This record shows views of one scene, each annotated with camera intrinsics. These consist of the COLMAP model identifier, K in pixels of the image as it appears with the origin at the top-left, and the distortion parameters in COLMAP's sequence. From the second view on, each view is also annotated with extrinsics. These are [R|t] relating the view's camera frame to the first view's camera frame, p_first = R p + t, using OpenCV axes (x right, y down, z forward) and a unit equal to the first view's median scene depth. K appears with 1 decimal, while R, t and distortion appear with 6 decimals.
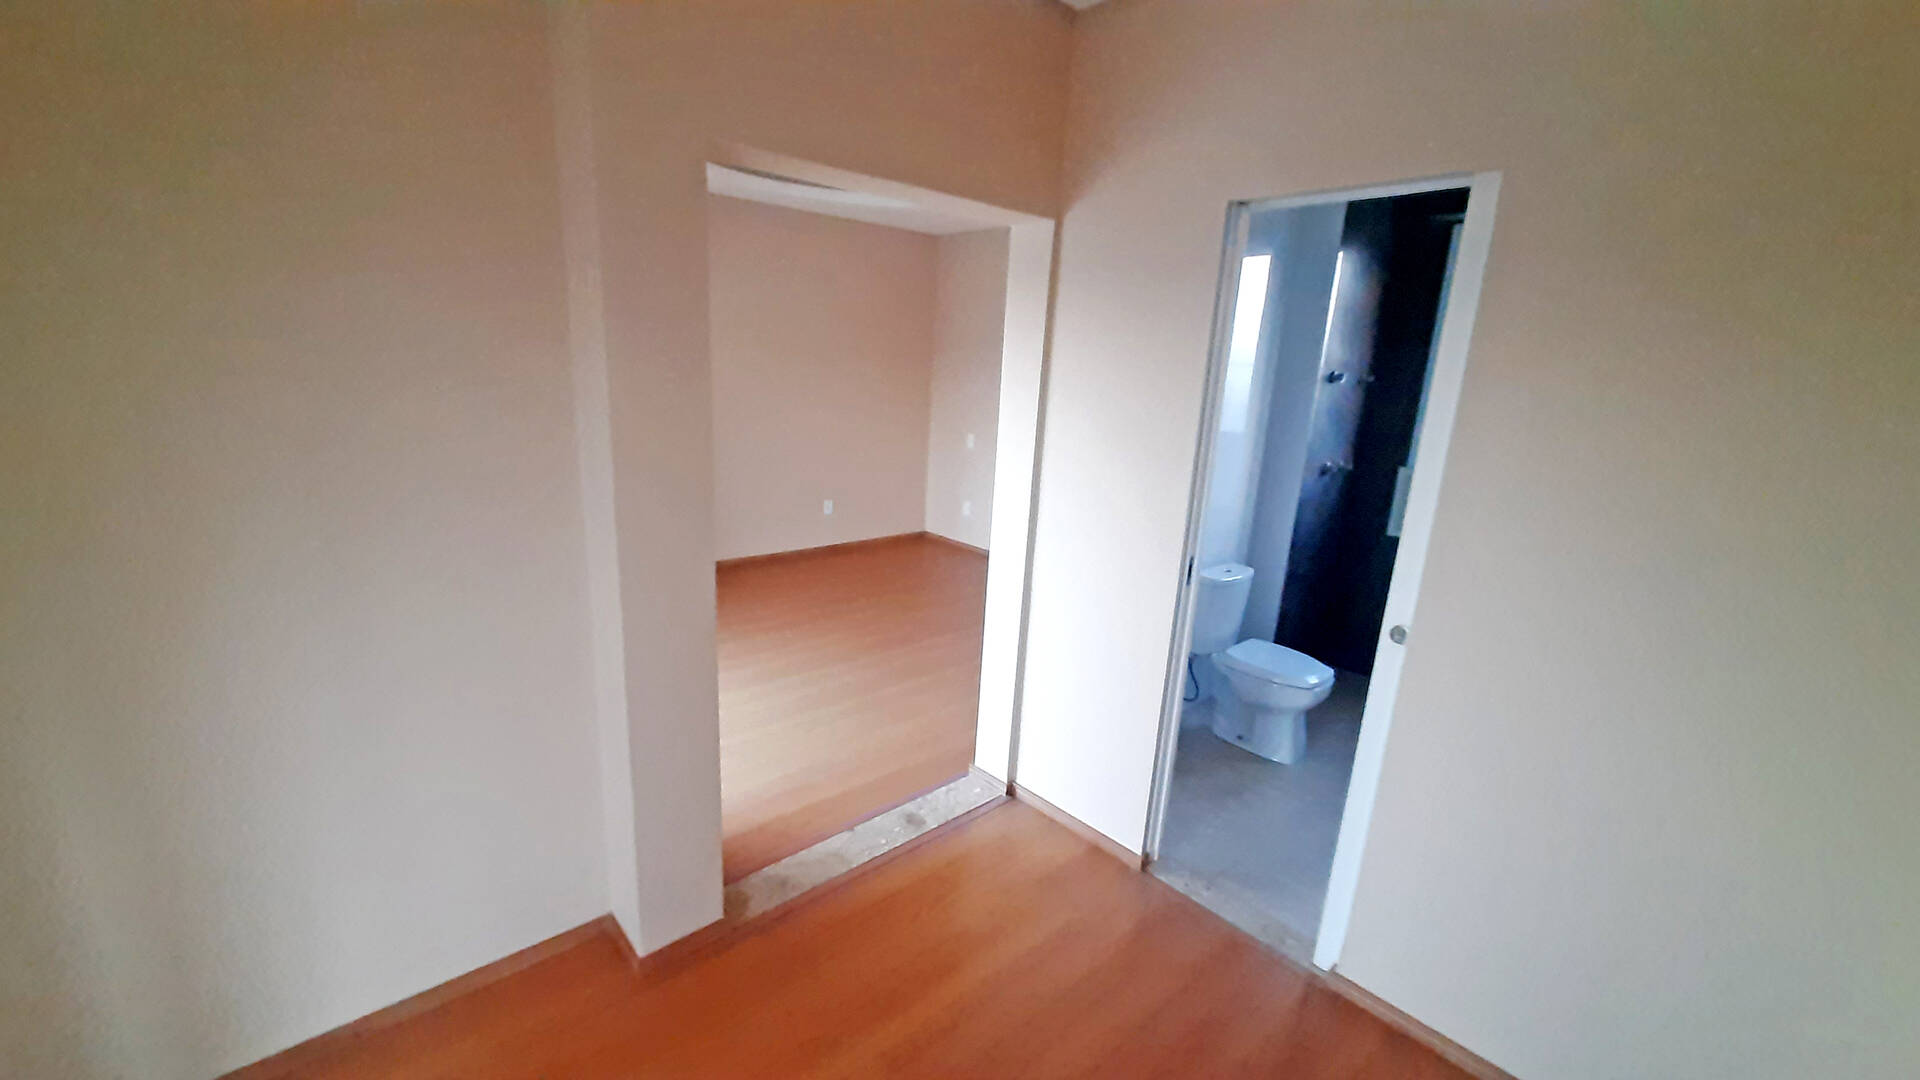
lens RADIAL K [[756.5, 0, 964.9], [0, 756.5, 540.4], [0, 0, 1]] dist [0.015339, -0.006415]
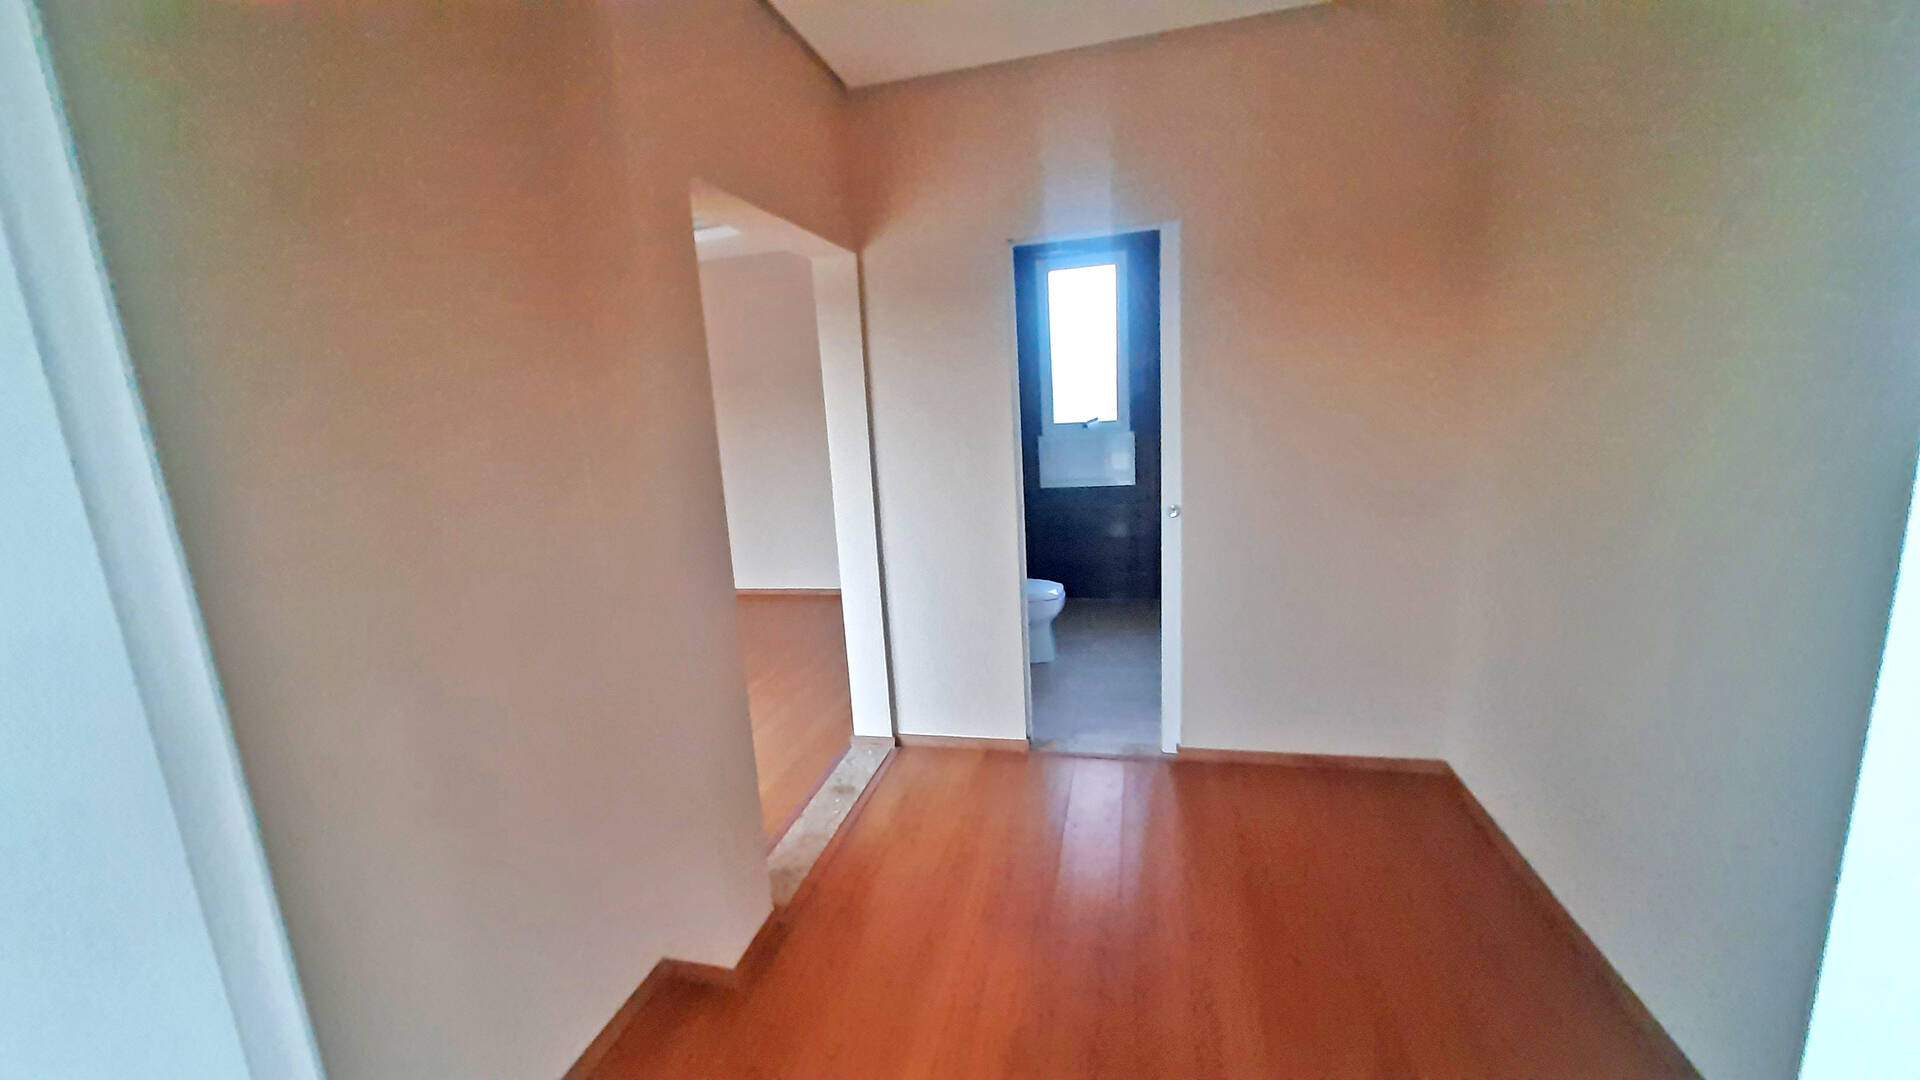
lens RADIAL K [[756.5, 0, 964.9], [0, 756.5, 540.4], [0, 0, 1]] dist [0.015339, -0.006415]
pose [[0.819812, -0.200608, 0.536344, -0.459318], [0.222120, 0.974698, 0.025050, 0.031992], [-0.527798, 0.098596, 0.843628, -0.050707]]
